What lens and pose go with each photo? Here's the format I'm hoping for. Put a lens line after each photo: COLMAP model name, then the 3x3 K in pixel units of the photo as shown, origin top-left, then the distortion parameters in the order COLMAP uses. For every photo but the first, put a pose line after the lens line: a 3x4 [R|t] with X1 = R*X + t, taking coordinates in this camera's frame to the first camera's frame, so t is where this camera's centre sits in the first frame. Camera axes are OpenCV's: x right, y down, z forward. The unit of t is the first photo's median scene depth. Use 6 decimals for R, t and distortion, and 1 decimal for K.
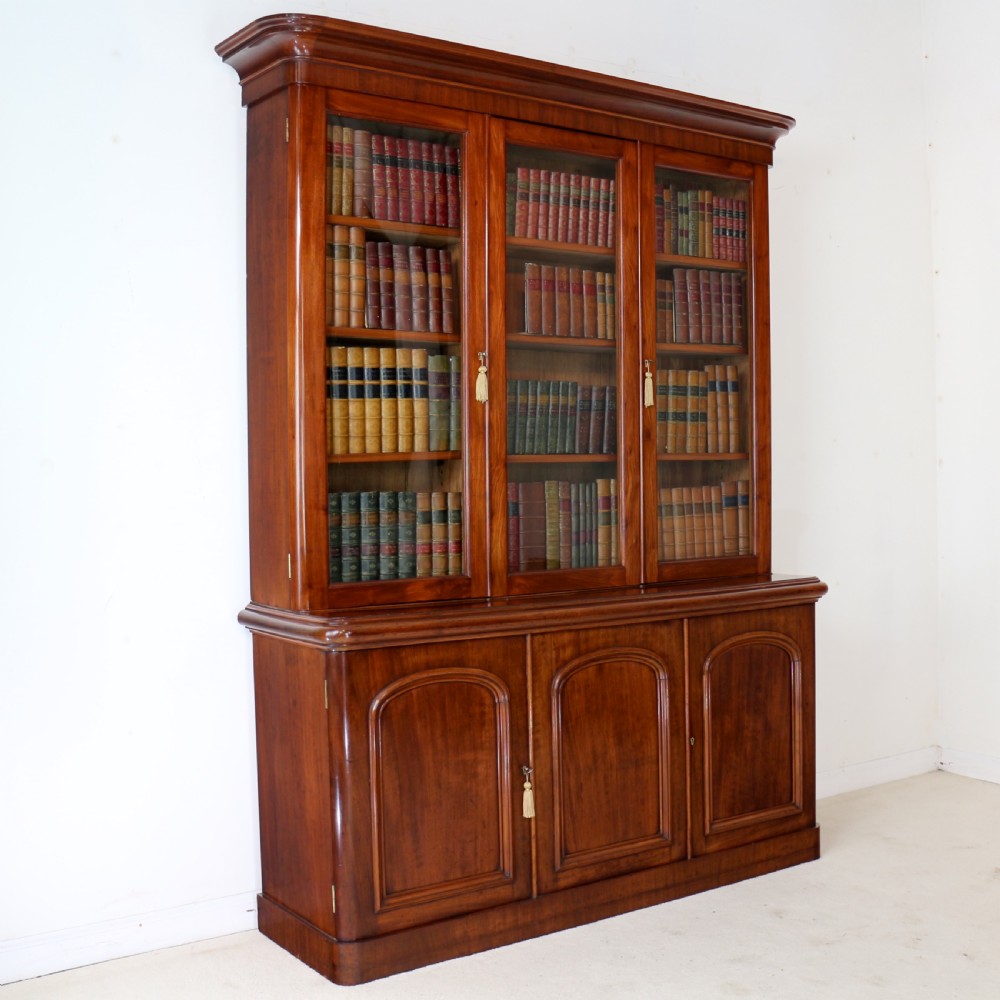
lens RADIAL K [[1342.6, 0, 681.8], [0, 1342.6, 499.5], [0, 0, 1]] dist [-0.158462, 0.100937]
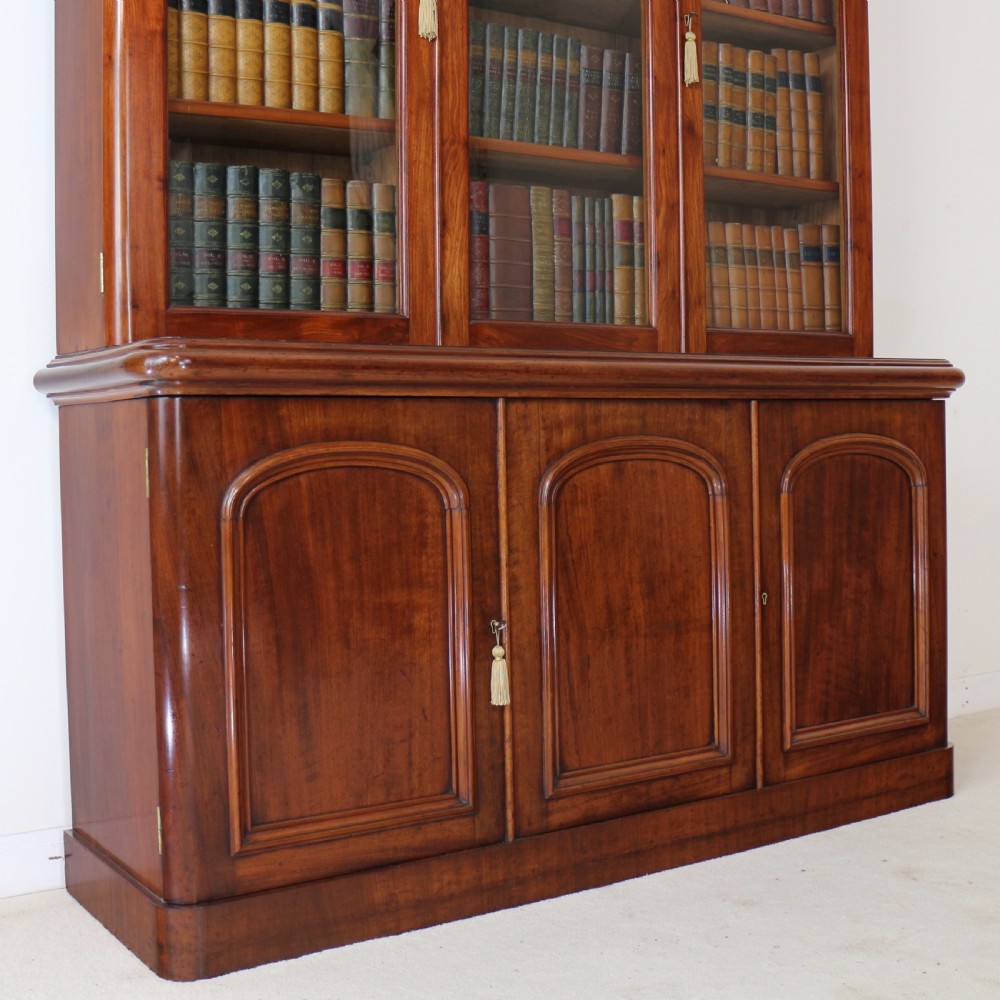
lens RADIAL K [[1417.6, 0, 584.6], [0, 1417.6, 462.3], [0, 0, 1]] dist [-0.157220, 0.132284]
pose [[0.997003, -0.003734, -0.077276, -0.027119], [0.003260, 0.999975, -0.006258, 0.131213], [0.077298, 0.005987, 0.996990, 0.360672]]
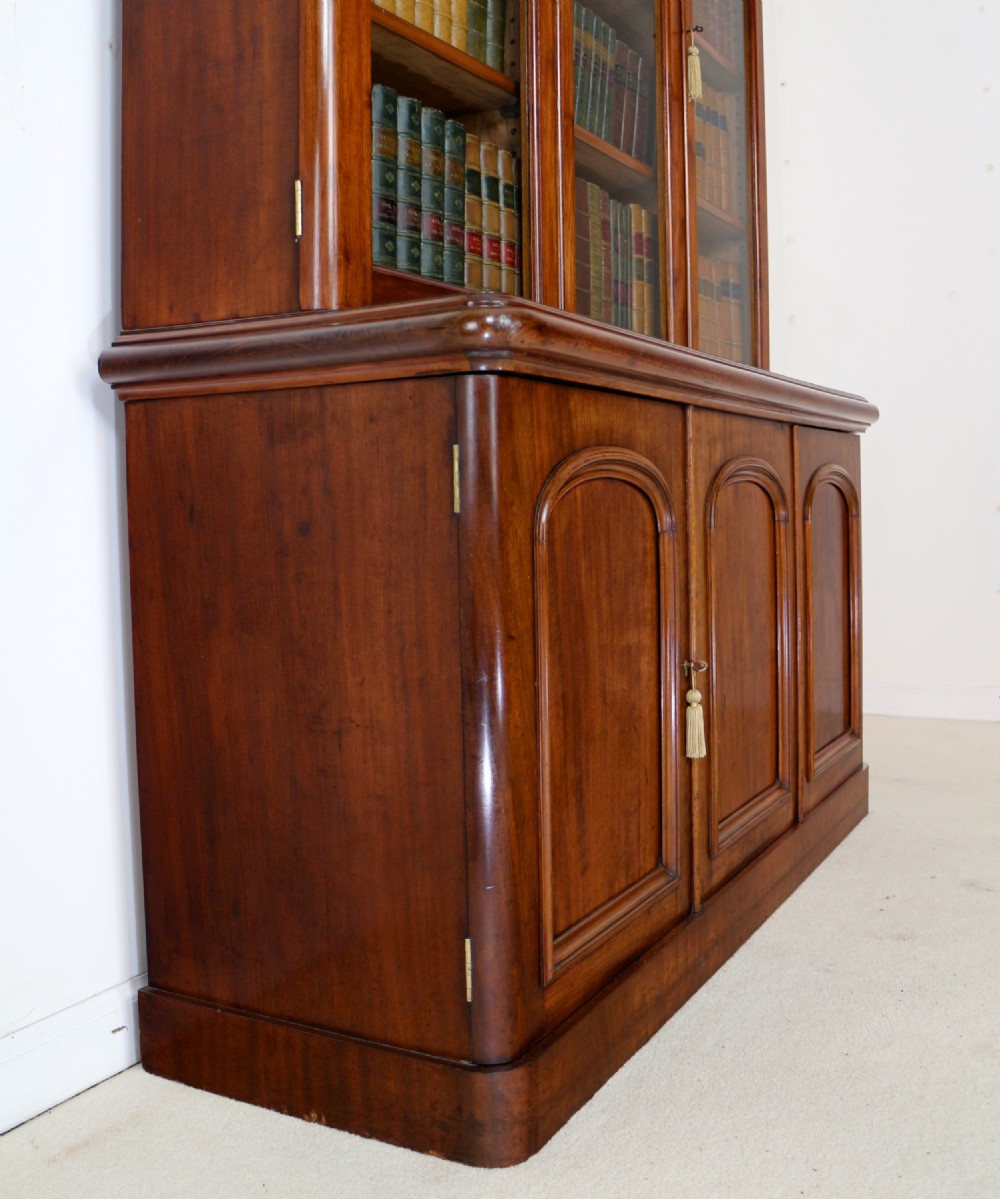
lens RADIAL K [[1253.6, 0, 500.2], [0, 1253.6, 560.9], [0, 0, 1]] dist [-0.108962, 0.005112]
pose [[0.933478, -0.027266, 0.357596, -0.354467], [0.021940, 0.999580, 0.018944, 0.147895], [-0.357963, -0.009838, 0.933684, 0.558912]]
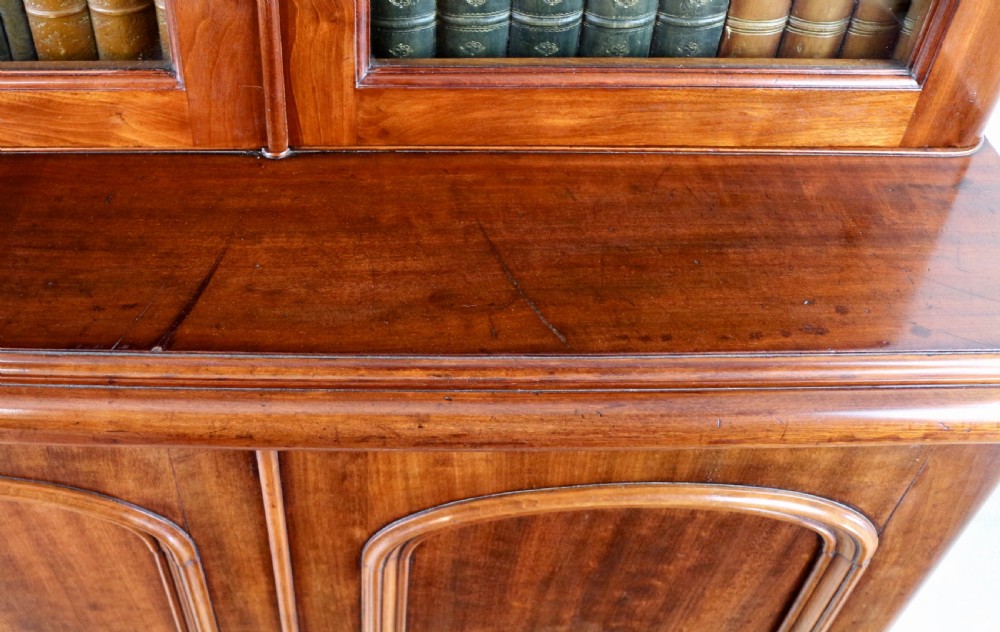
lens RADIAL K [[1014.6, 0, 368.0], [0, 1014.6, 212.8], [0, 0, 1]] dist [-0.174669, 0.130297]
pose [[0.758071, 0.435465, -0.485488, 0.090166], [-0.022430, 0.761386, 0.647911, -0.055669], [0.651786, -0.480273, 0.586952, 1.004078]]
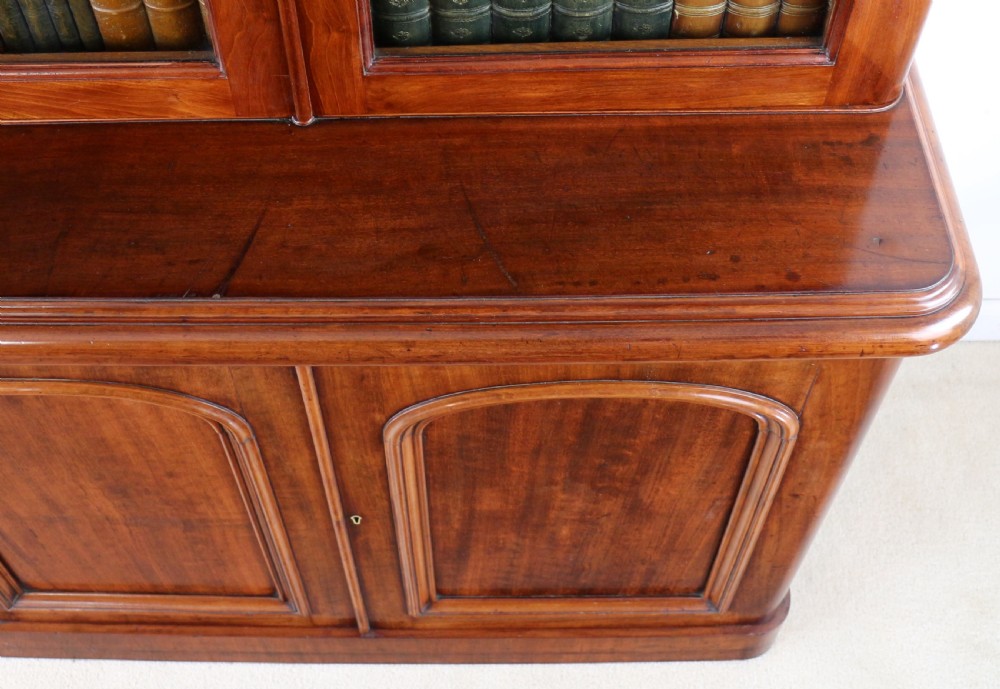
lens RADIAL K [[1288.1, 0, 442.5], [0, 1288.1, 177.0], [0, 0, 1]] dist [-0.169766, 0.070827]
pose [[0.758436, 0.498012, -0.420427, 0.140966], [0.002711, 0.642661, 0.766146, -0.171609], [0.651742, -0.582212, 0.486067, 0.975741]]
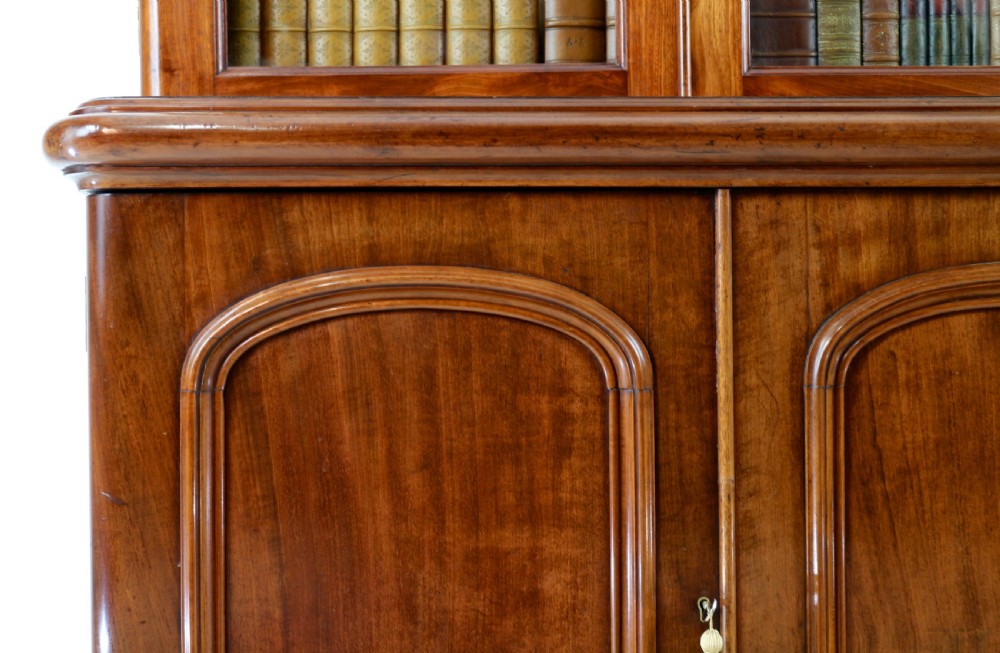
lens RADIAL K [[1295.4, 0, 461.7], [0, 1295.4, 295.9], [0, 0, 1]] dist [-0.045497, 0.071845]
pose [[0.766791, -0.001803, -0.641894, 0.039484], [-0.017411, 0.999570, -0.023607, 0.132822], [0.641660, 0.029277, 0.766430, 0.704576]]
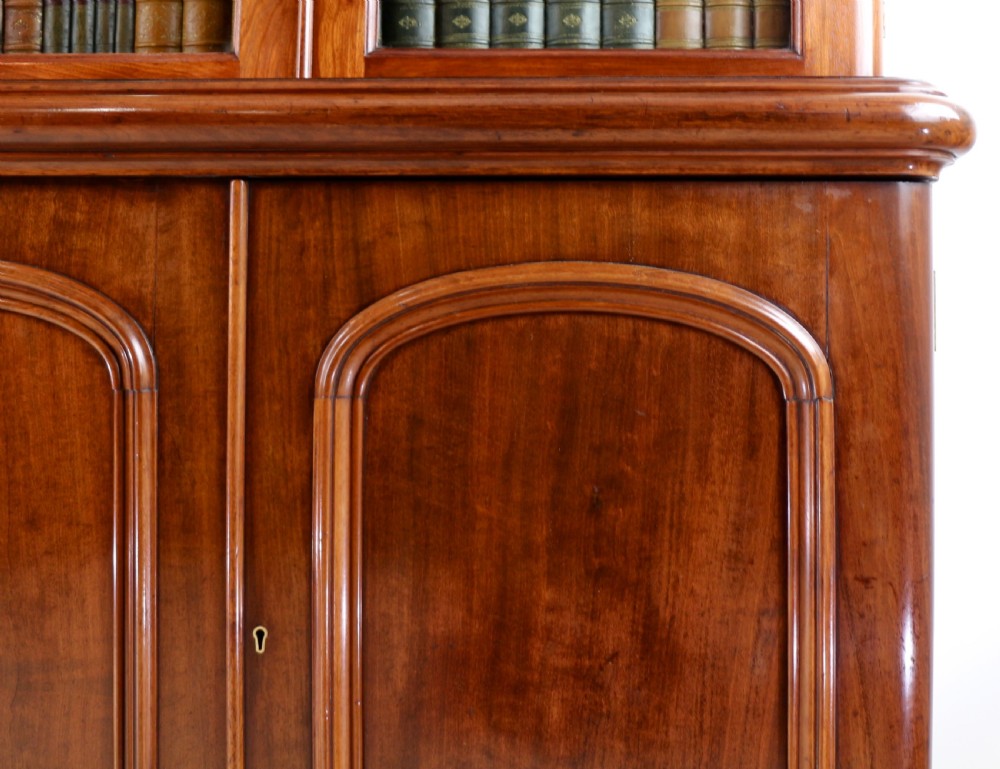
lens RADIAL K [[1288.8, 0, 639.1], [0, 1288.8, 242.4], [0, 0, 1]] dist [-0.170035, 0.139492]
pose [[0.771576, -0.026034, -0.635604, 0.250341], [-0.028520, 0.996742, -0.075448, 0.128096], [0.635497, 0.076341, 0.768320, 0.922014]]
